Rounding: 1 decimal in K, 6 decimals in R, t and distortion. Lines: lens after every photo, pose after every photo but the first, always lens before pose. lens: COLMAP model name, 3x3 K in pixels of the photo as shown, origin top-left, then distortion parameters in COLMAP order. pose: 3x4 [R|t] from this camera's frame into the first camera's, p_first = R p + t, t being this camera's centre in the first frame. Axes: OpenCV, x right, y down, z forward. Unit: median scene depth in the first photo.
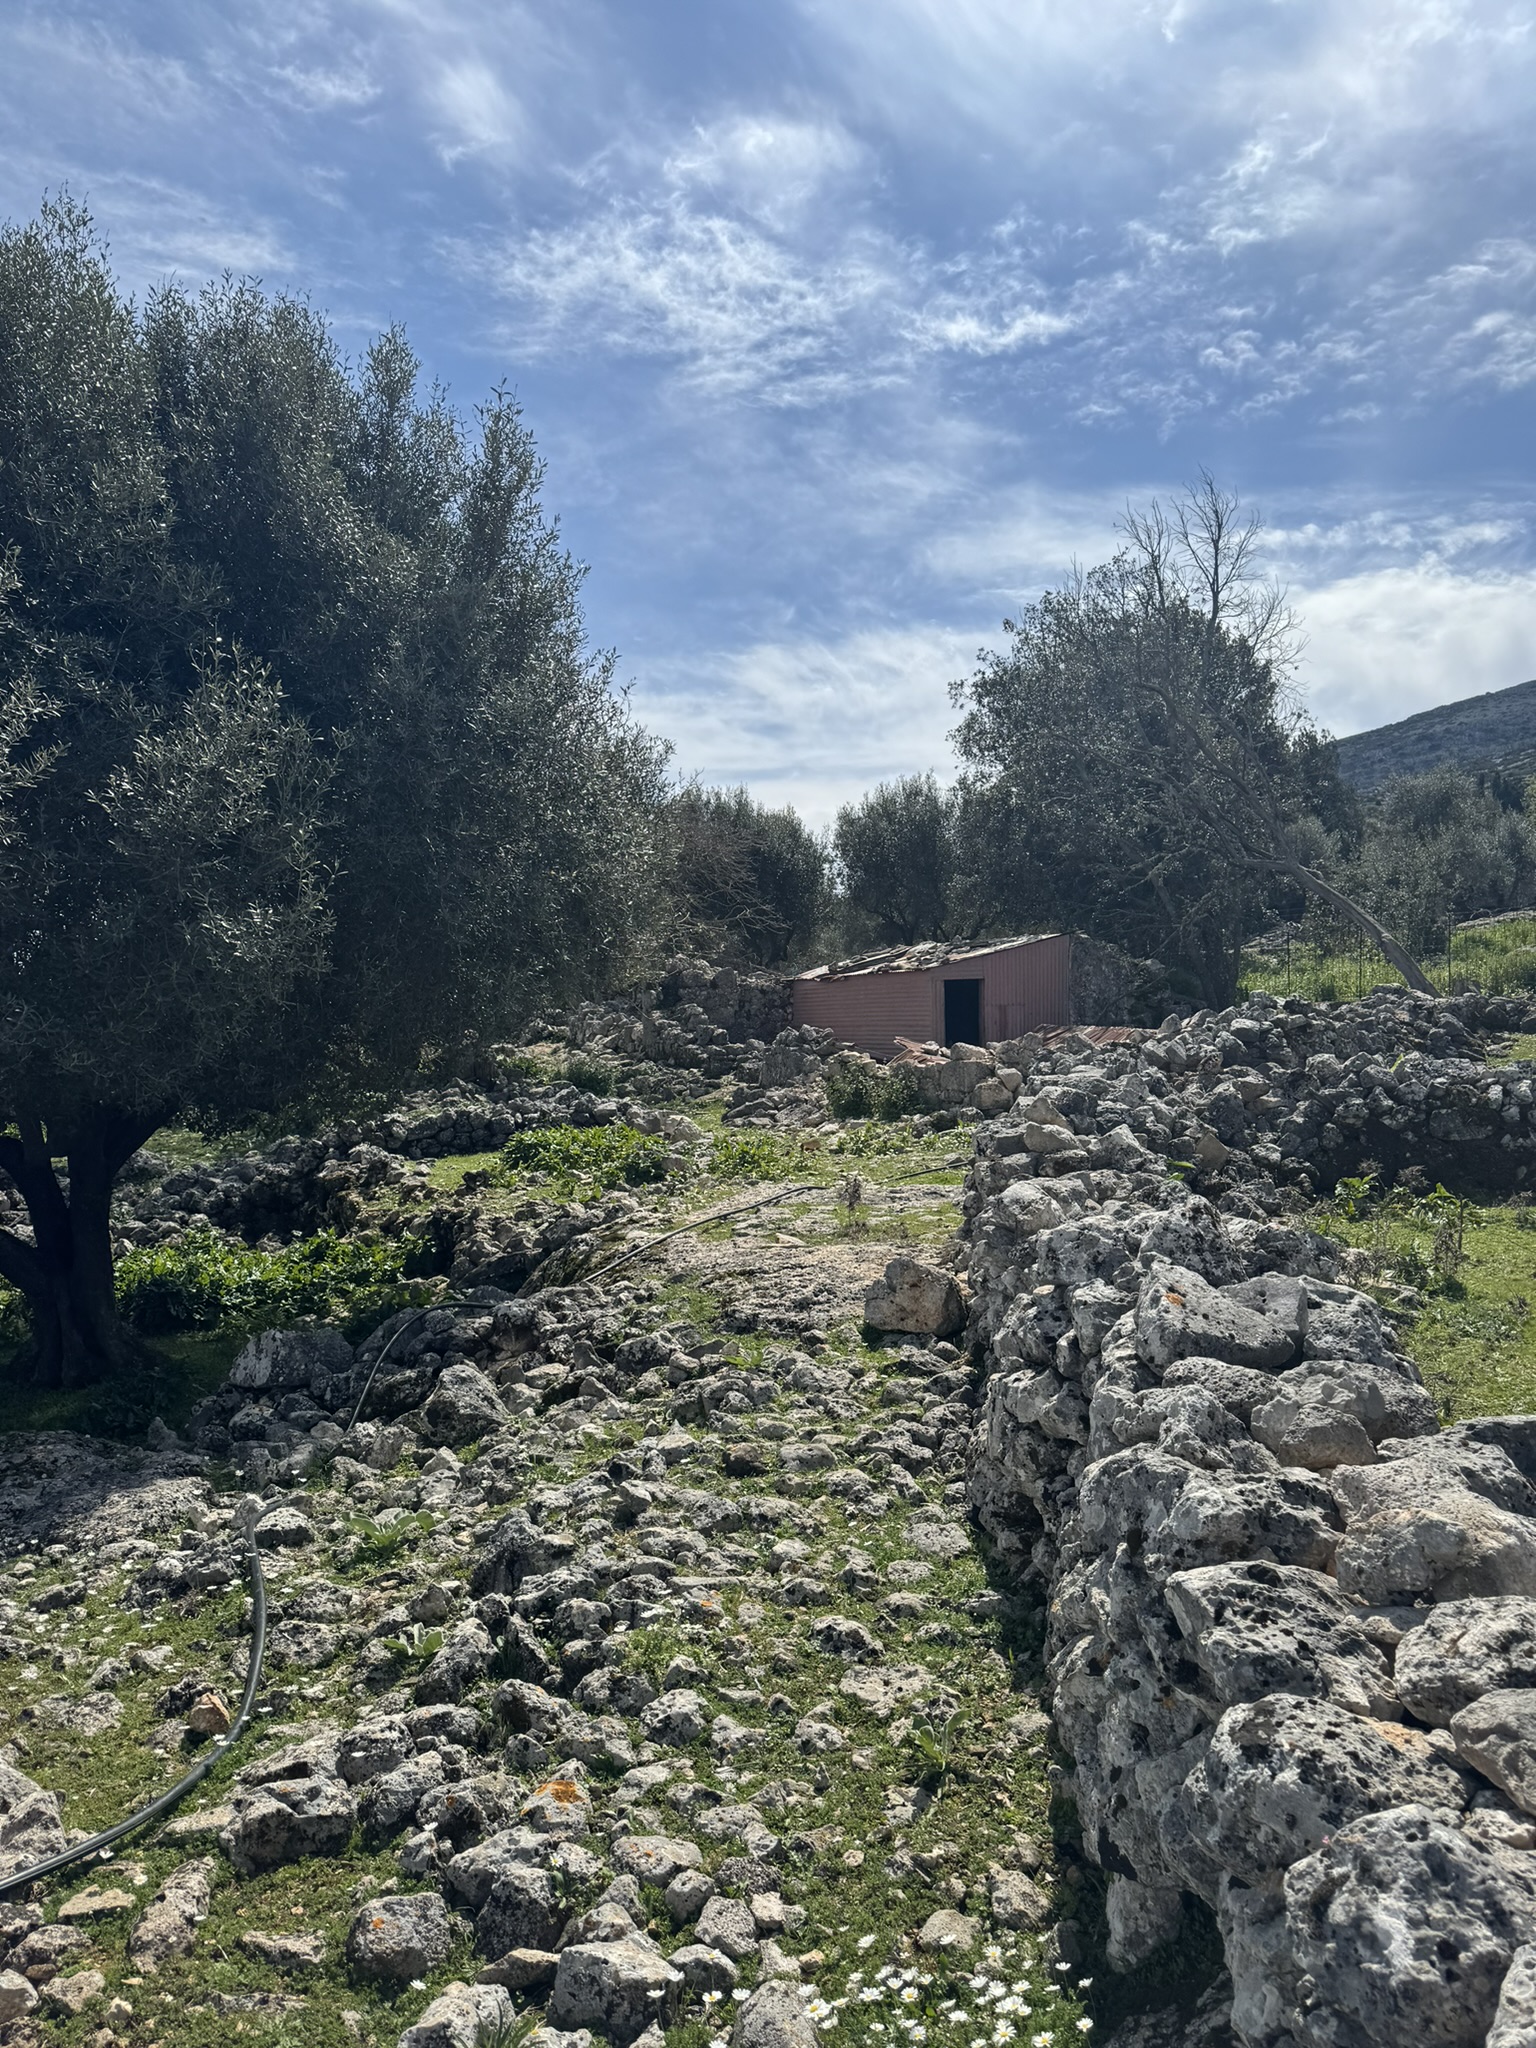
lens RADIAL K [[1432.1, 0, 770.0], [0, 1432.1, 1026.4], [0, 0, 1]] dist [0.099518, -0.002285]
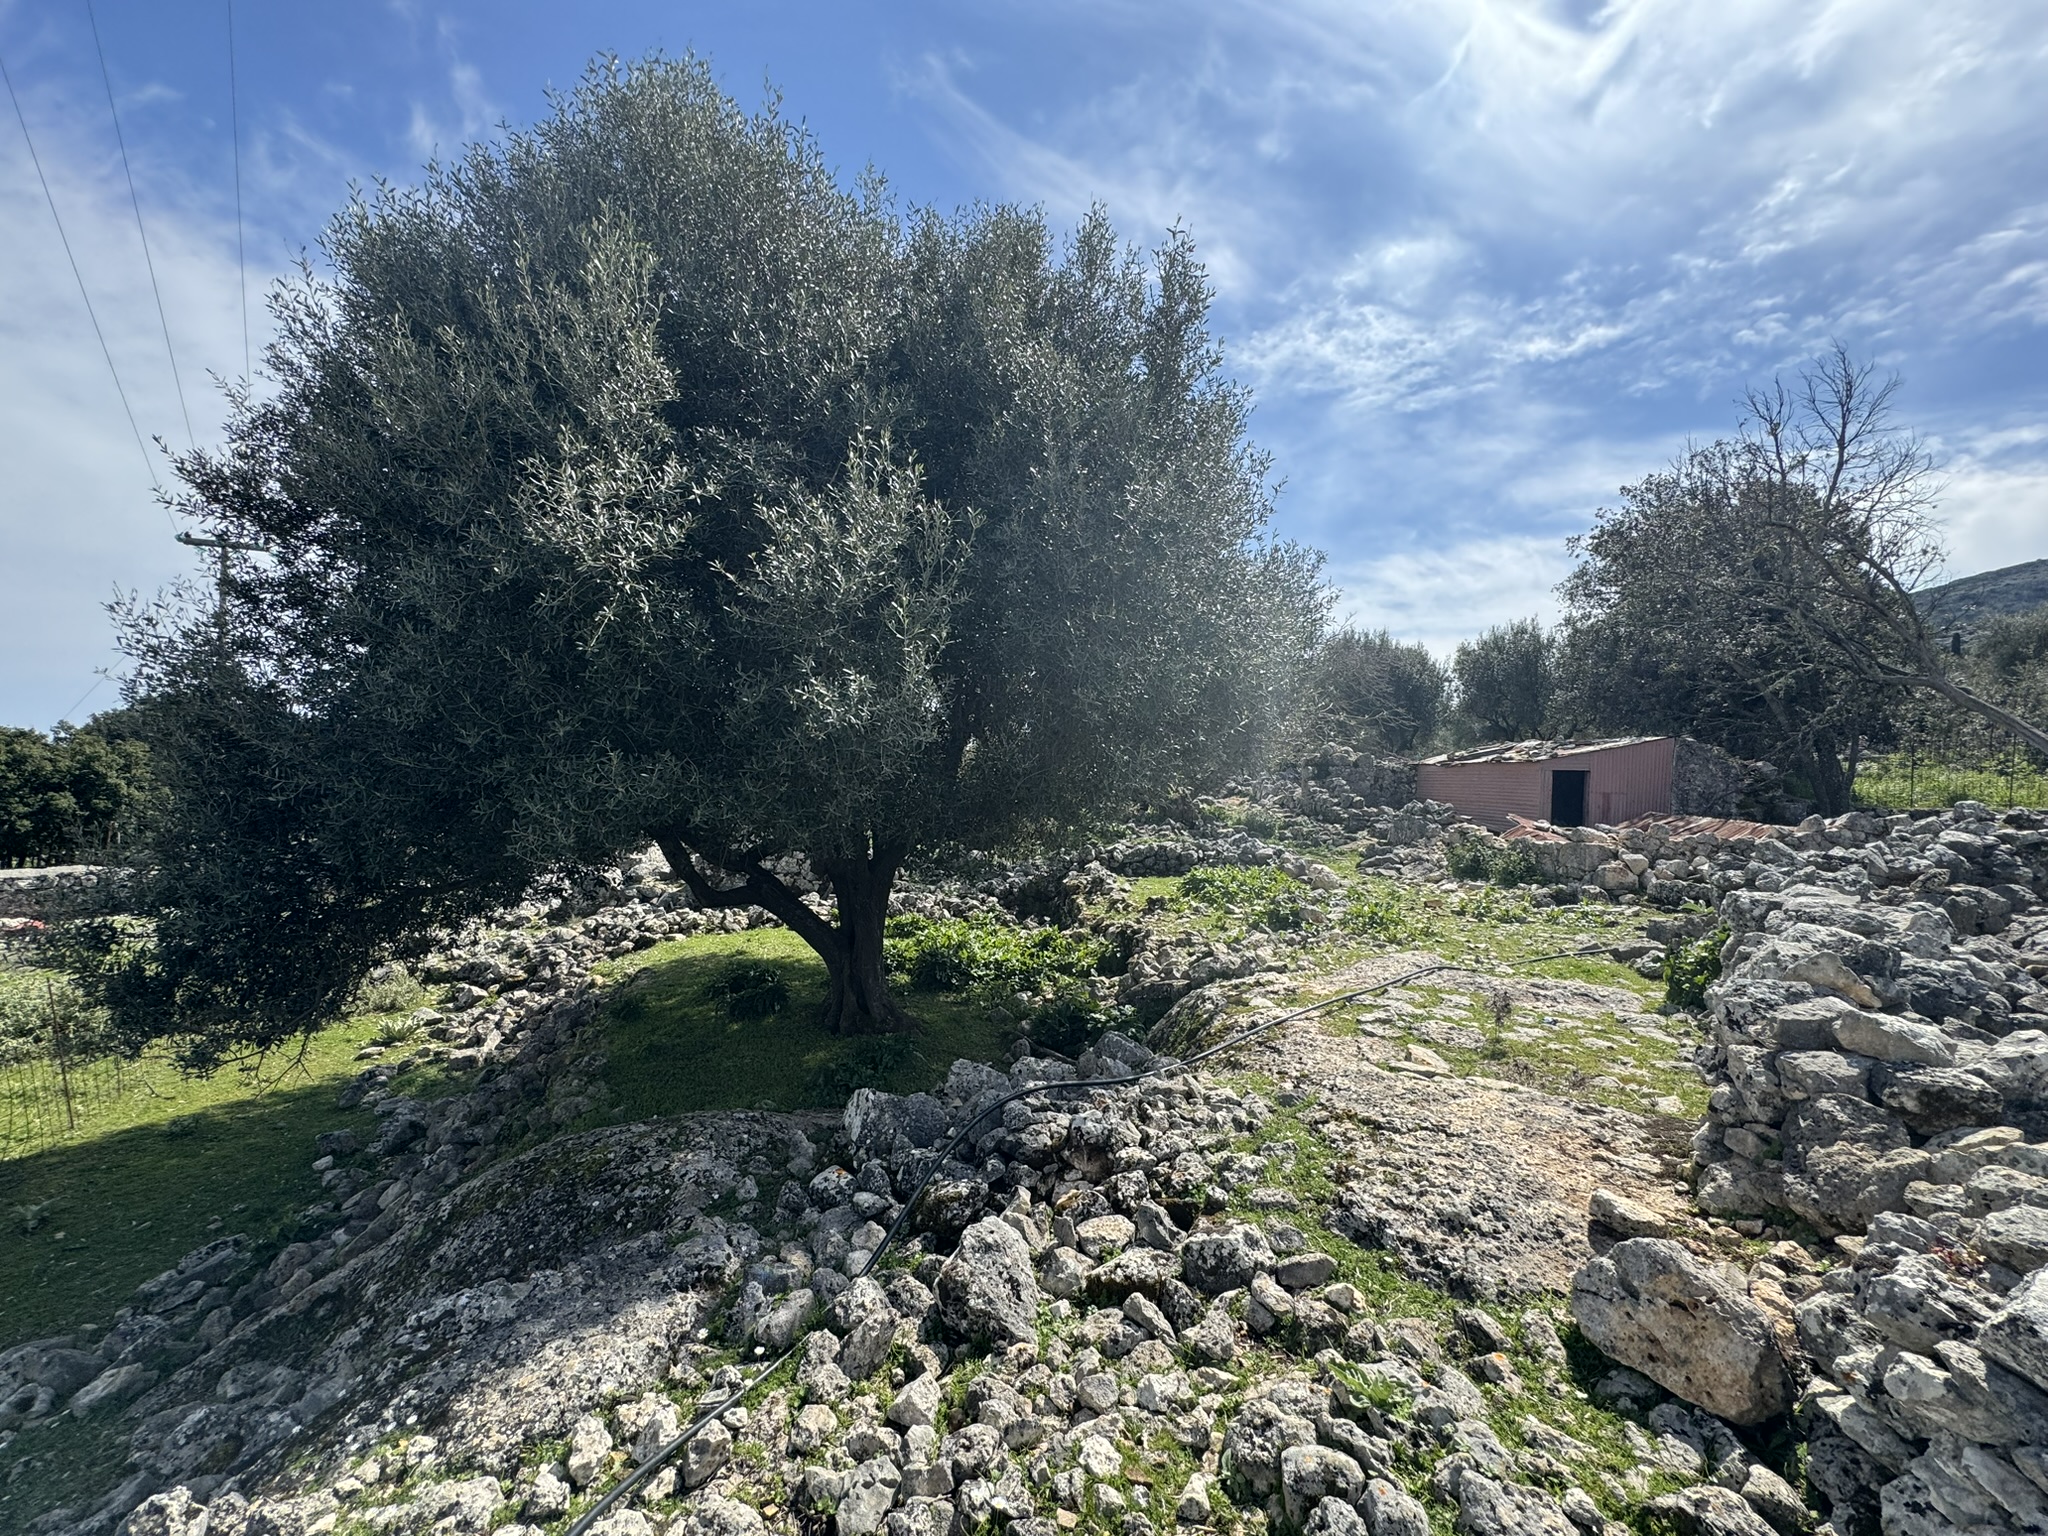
lens RADIAL K [[815.9, 0, 1025.2], [0, 815.9, 773.3], [0, 0, 1]] dist [-0.001117, 0.000399]
pose [[0.909794, 0.051064, -0.411908, -0.005959], [-0.054536, 0.998506, 0.003330, -0.008599], [0.411462, 0.019434, 0.911220, 0.200017]]
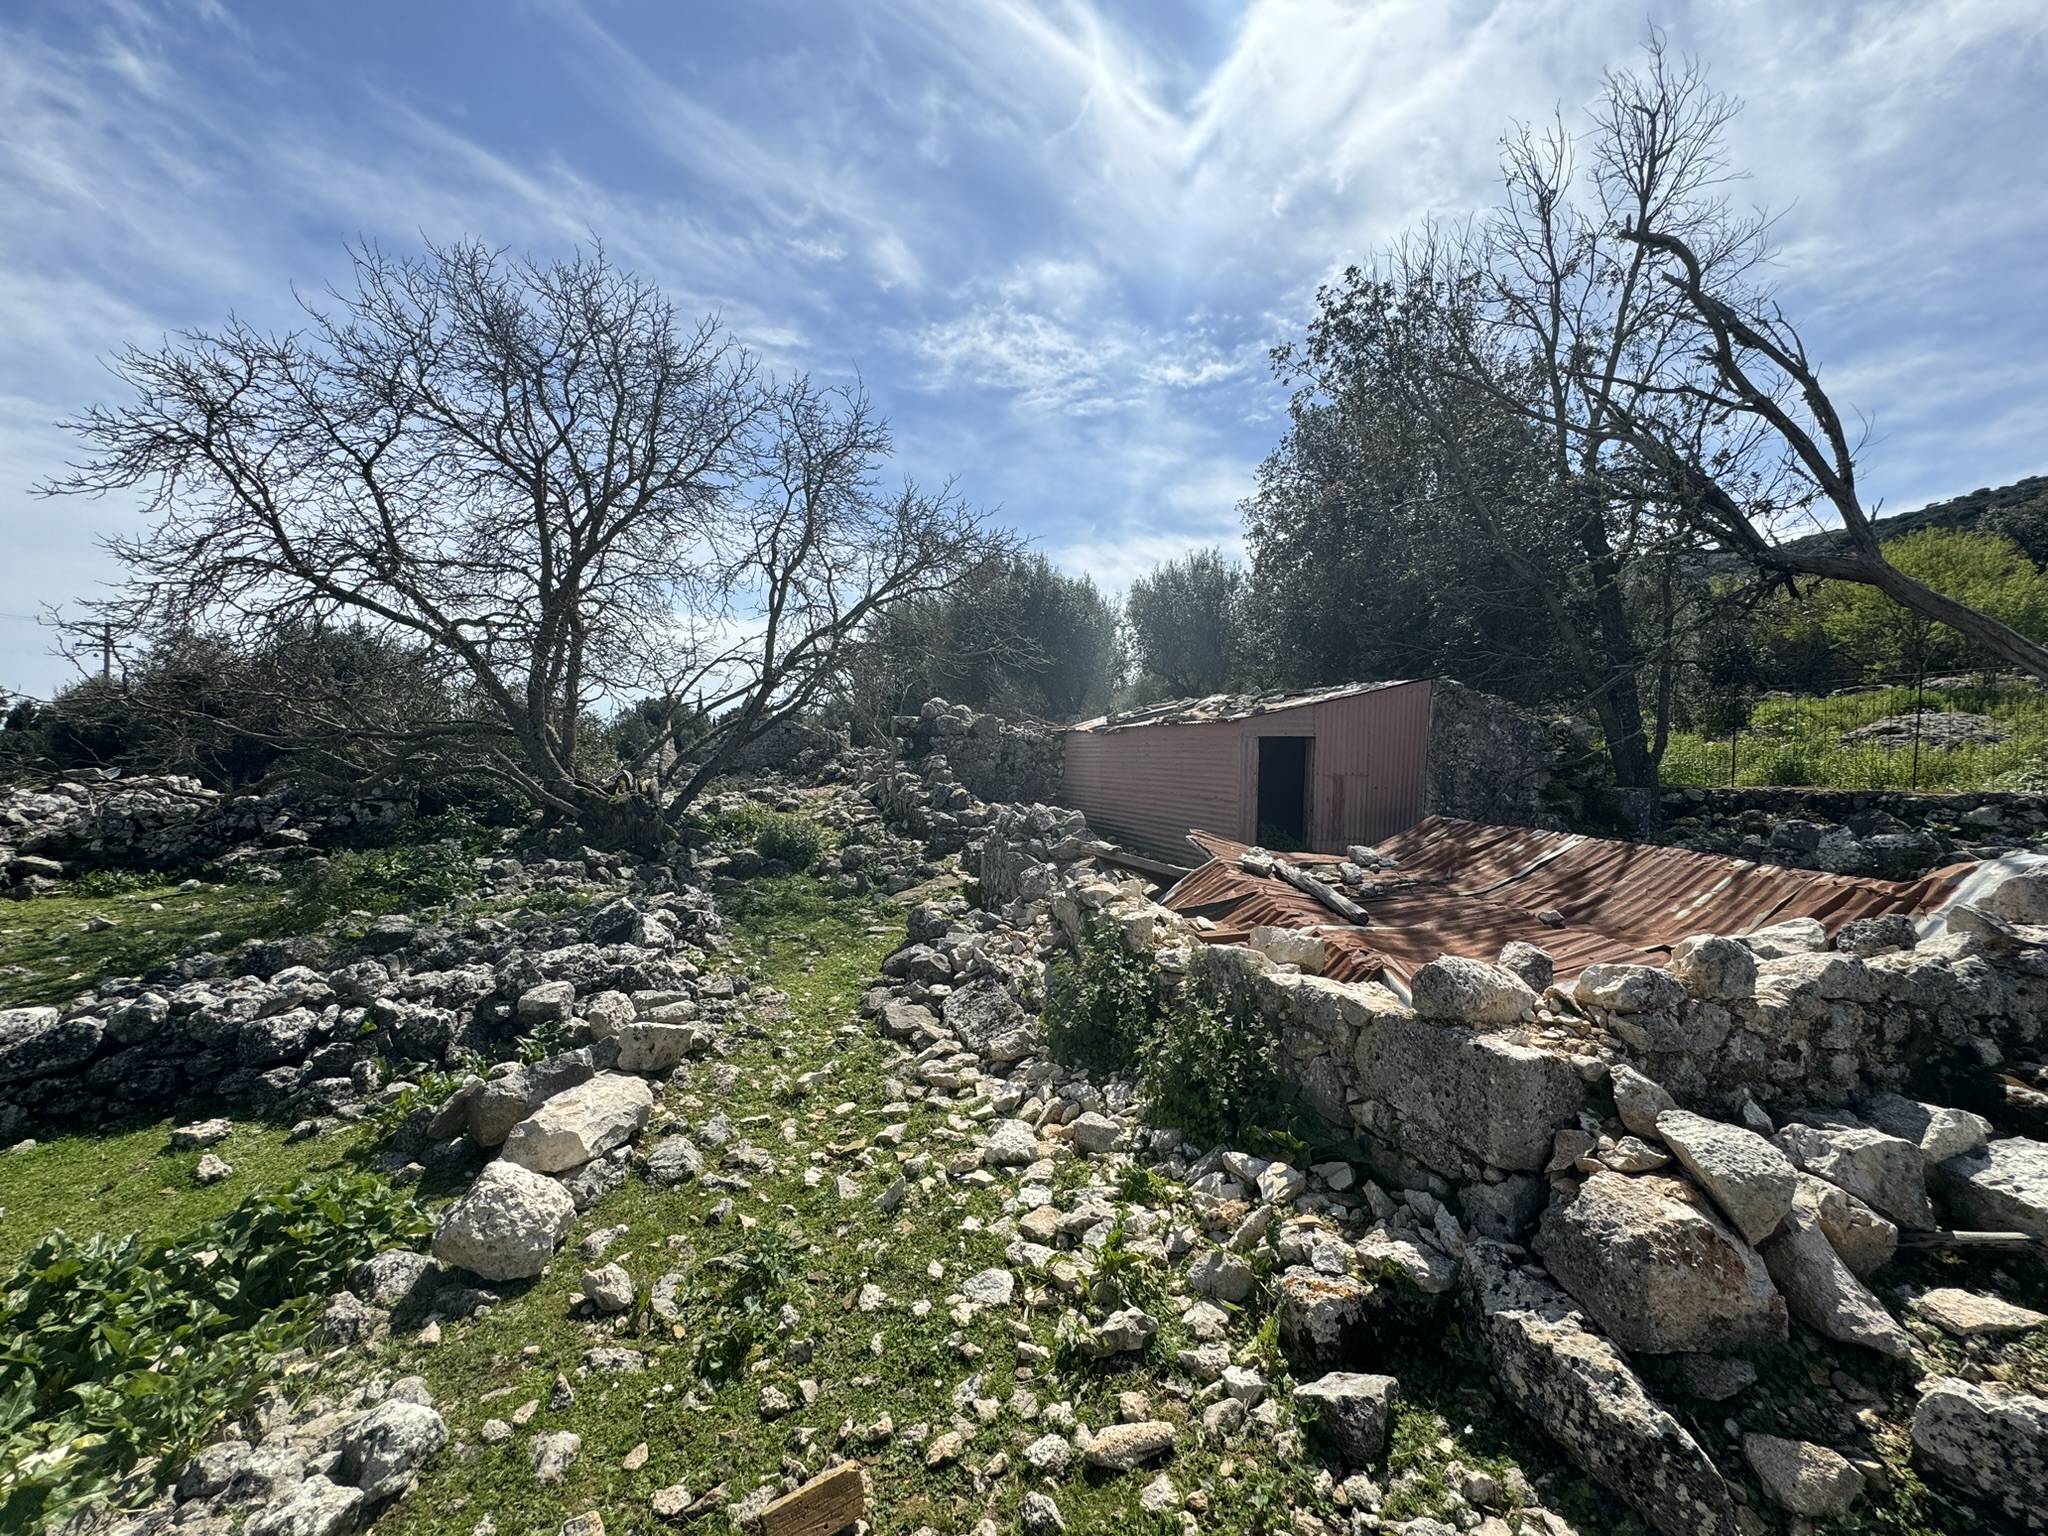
lens RADIAL K [[815.9, 0, 1021.3], [0, 815.9, 772.7], [0, 0, 1]] dist [-0.001117, 0.000399]
pose [[0.995063, 0.038034, -0.091665, 0.055598], [-0.036381, 0.999145, 0.019632, -0.023882], [0.092333, -0.016201, 0.995596, 0.759632]]
